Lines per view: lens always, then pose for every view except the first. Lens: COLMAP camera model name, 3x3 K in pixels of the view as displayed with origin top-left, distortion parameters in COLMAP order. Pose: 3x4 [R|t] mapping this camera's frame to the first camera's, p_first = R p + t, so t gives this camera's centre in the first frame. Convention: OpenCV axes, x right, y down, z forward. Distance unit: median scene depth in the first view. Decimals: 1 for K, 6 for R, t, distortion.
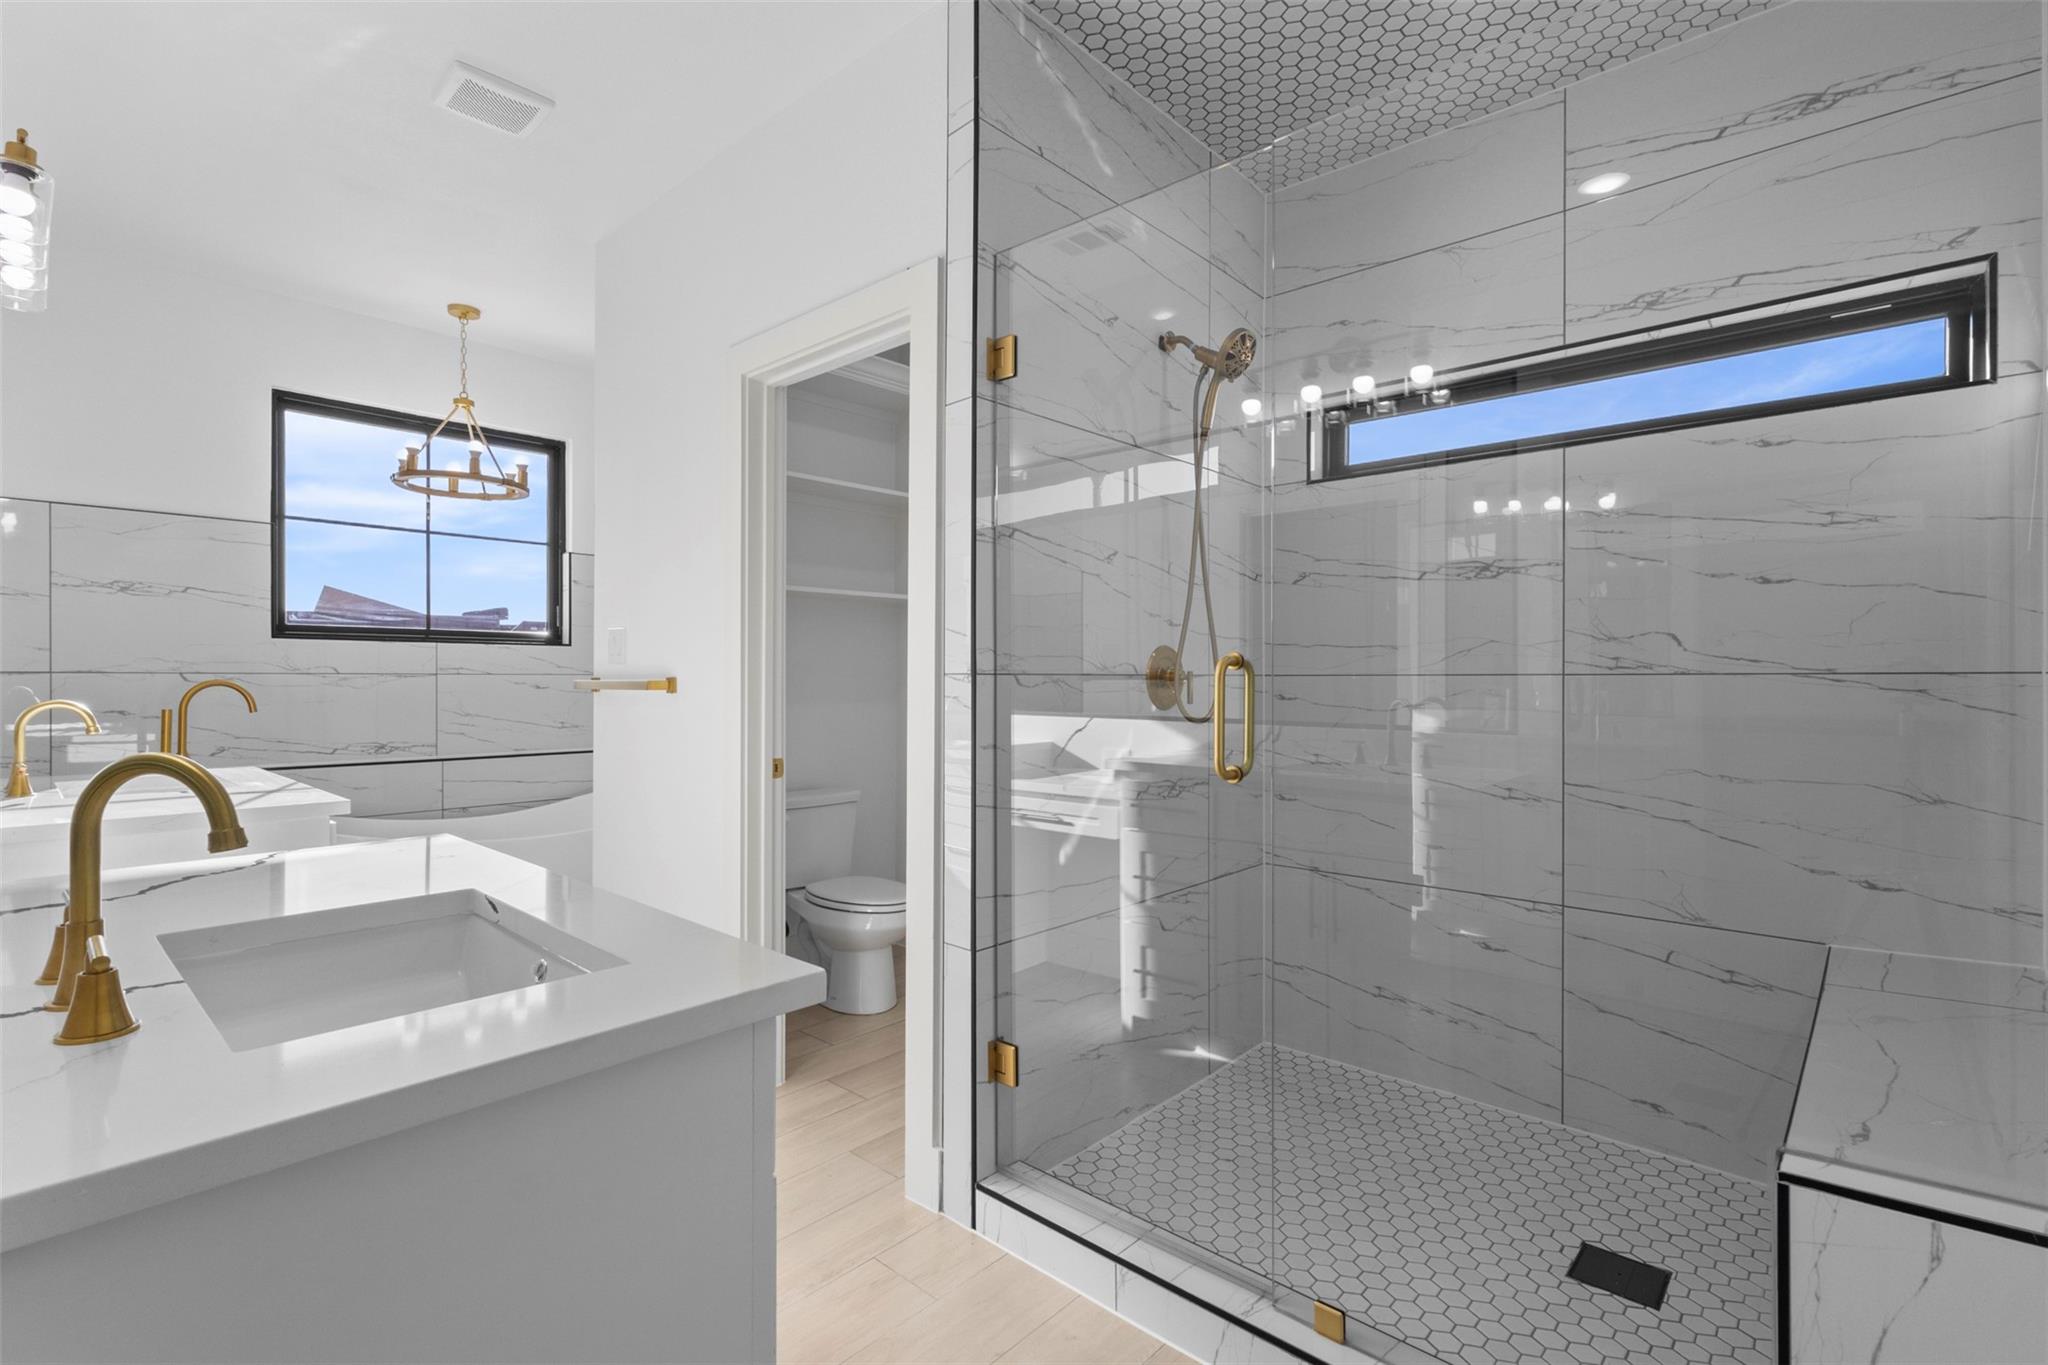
lens RADIAL K [[948.2, 0, 1031.8], [0, 948.2, 678.4], [0, 0, 1]] dist [0.020745, -0.000288]
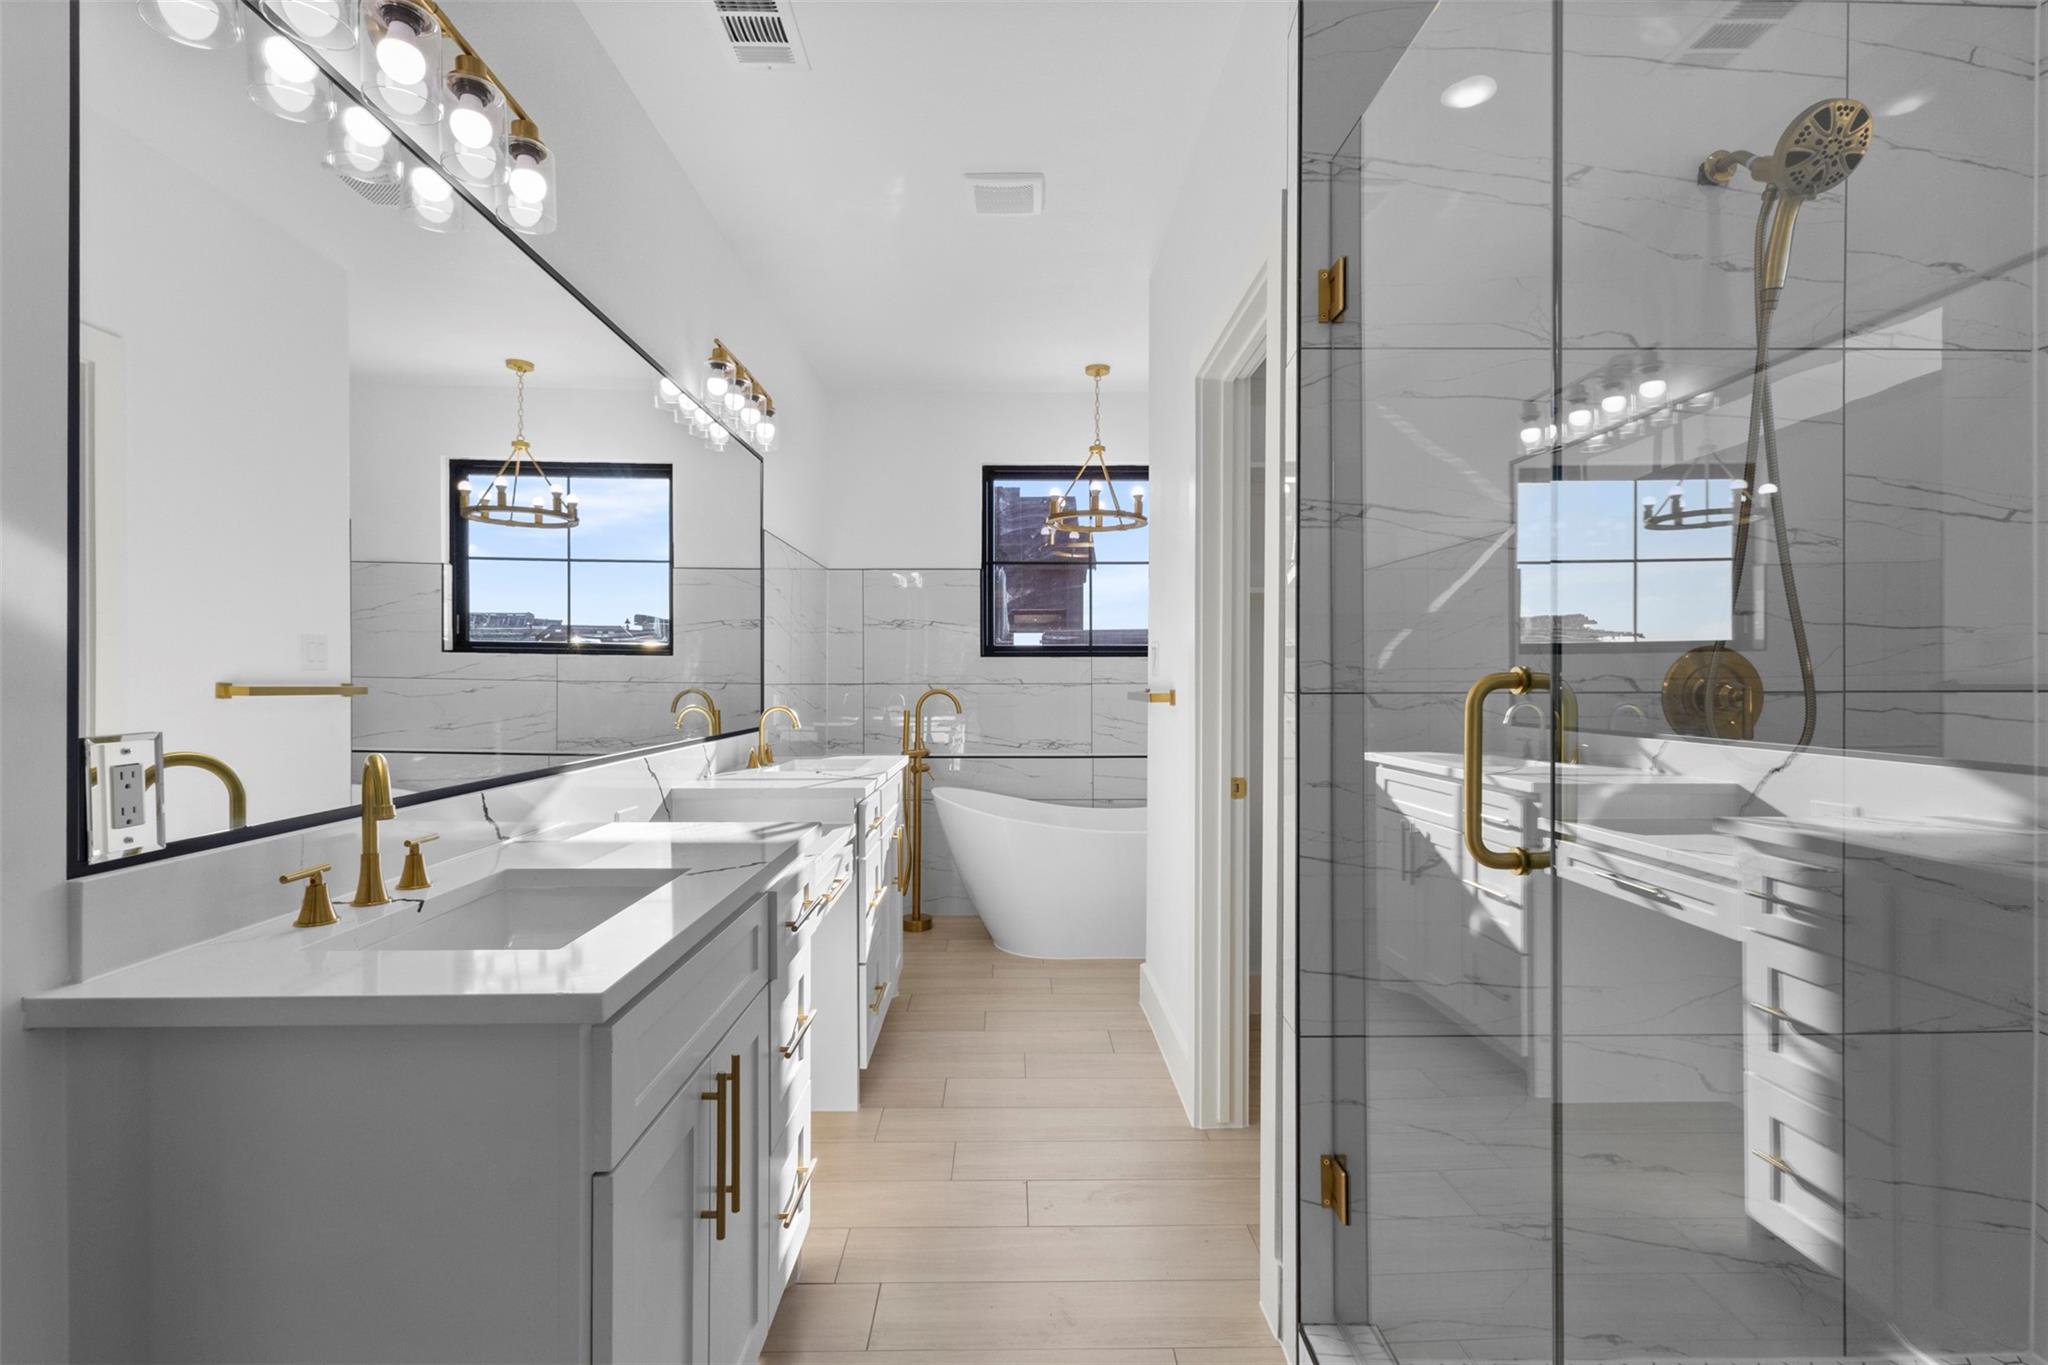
lens RADIAL K [[948.2, 0, 1024.0], [0, 948.2, 685.5], [0, 0, 1]] dist [0.020745, -0.000288]
pose [[0.751391, -0.000621, -0.659857, 0.224781], [-0.001689, 0.999994, -0.002864, 0.001069], [0.659856, 0.003266, 0.751385, 0.196903]]
